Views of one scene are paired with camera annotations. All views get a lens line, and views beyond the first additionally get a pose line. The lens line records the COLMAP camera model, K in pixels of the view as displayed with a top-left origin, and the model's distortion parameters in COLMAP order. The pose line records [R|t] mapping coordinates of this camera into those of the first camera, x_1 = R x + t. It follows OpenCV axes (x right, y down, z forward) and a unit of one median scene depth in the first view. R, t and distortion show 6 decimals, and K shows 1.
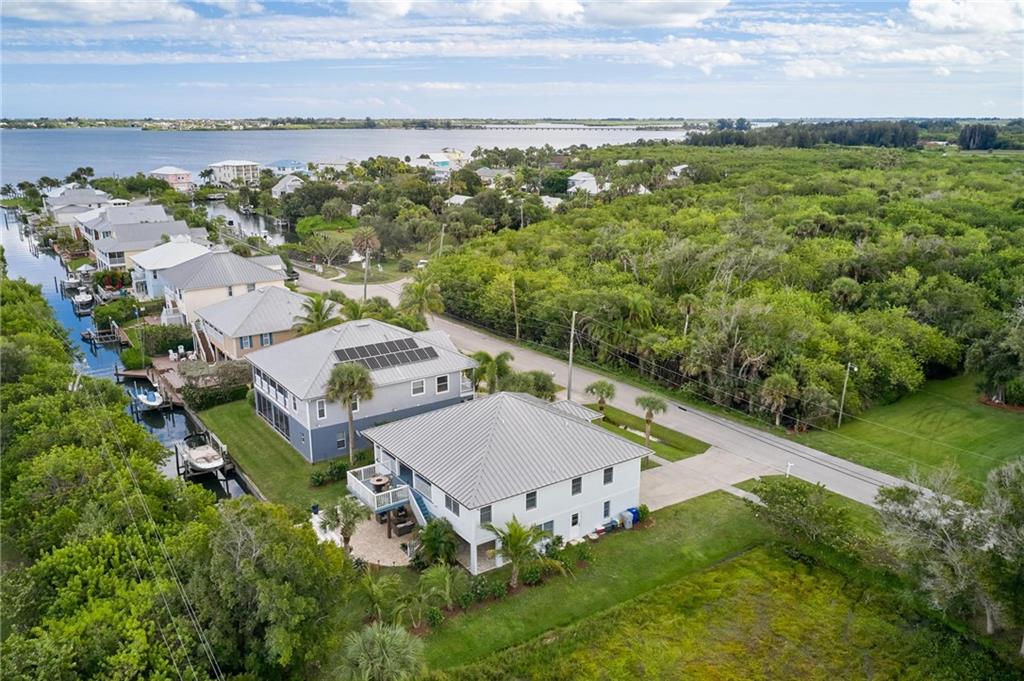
lens RADIAL K [[802.6, 0, 512.1], [0, 802.6, 341.1], [0, 0, 1]] dist [-0.012374, 0.009389]
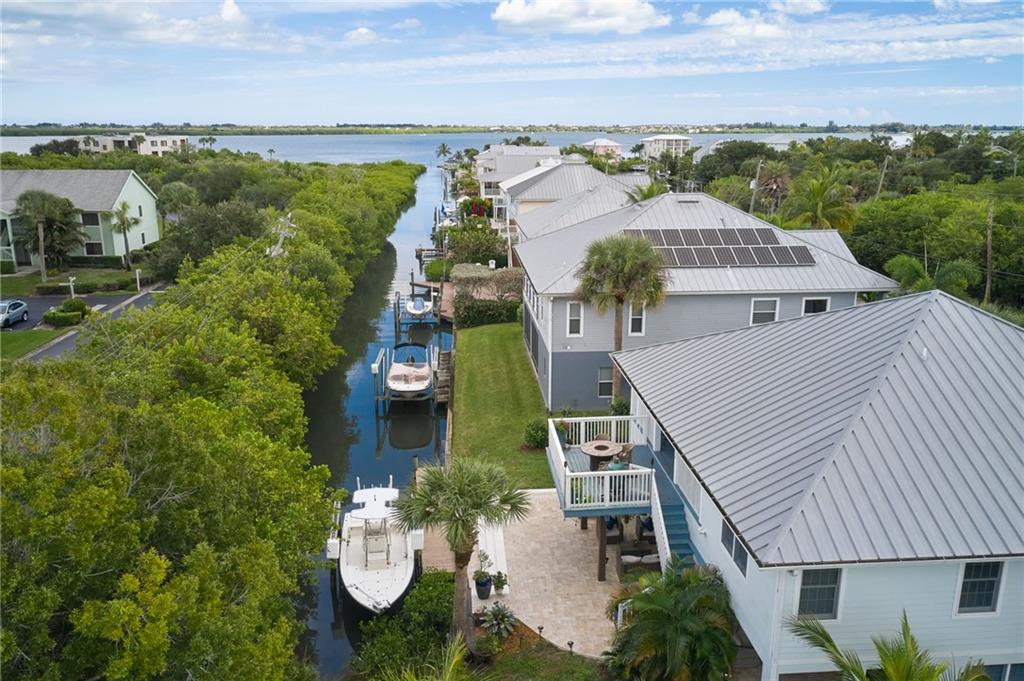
lens RADIAL K [[802.6, 0, 512.1], [0, 802.6, 341.1], [0, 0, 1]] dist [-0.012374, 0.009389]
pose [[0.857278, 0.126641, -0.499036, 0.007211], [-0.132431, 0.990902, 0.023962, 0.084298], [0.497531, 0.045546, 0.866250, 0.445498]]
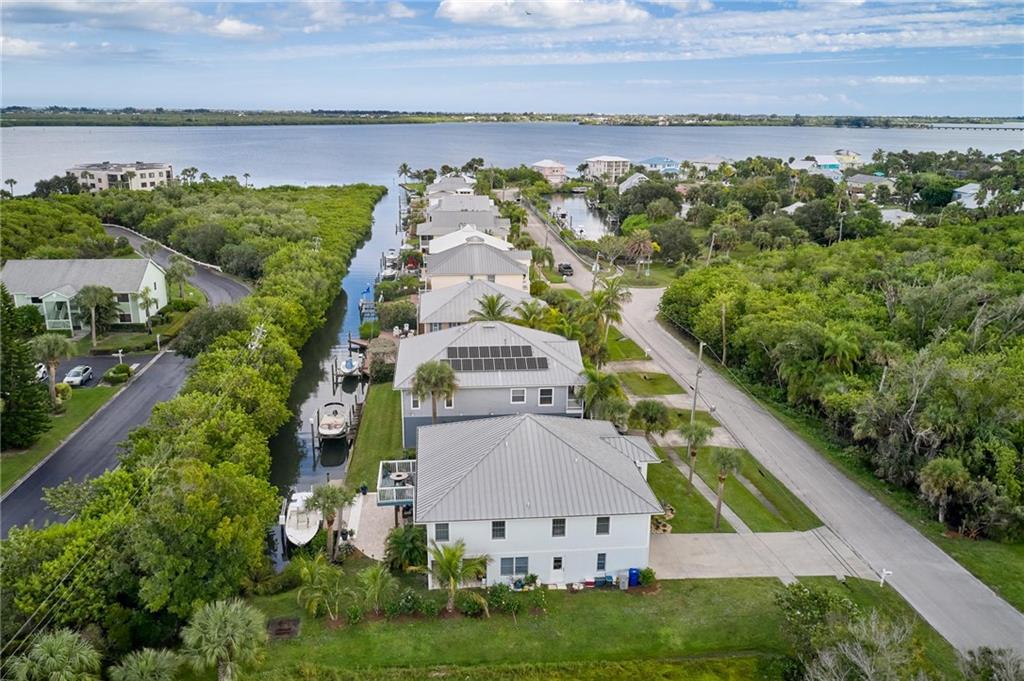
lens RADIAL K [[802.6, 0, 512.1], [0, 802.6, 341.1], [0, 0, 1]] dist [-0.012374, 0.009389]
pose [[0.871061, 0.138582, -0.471220, 0.329281], [-0.136425, 0.989885, 0.038932, -0.046205], [0.471849, 0.030374, 0.881156, 0.112508]]
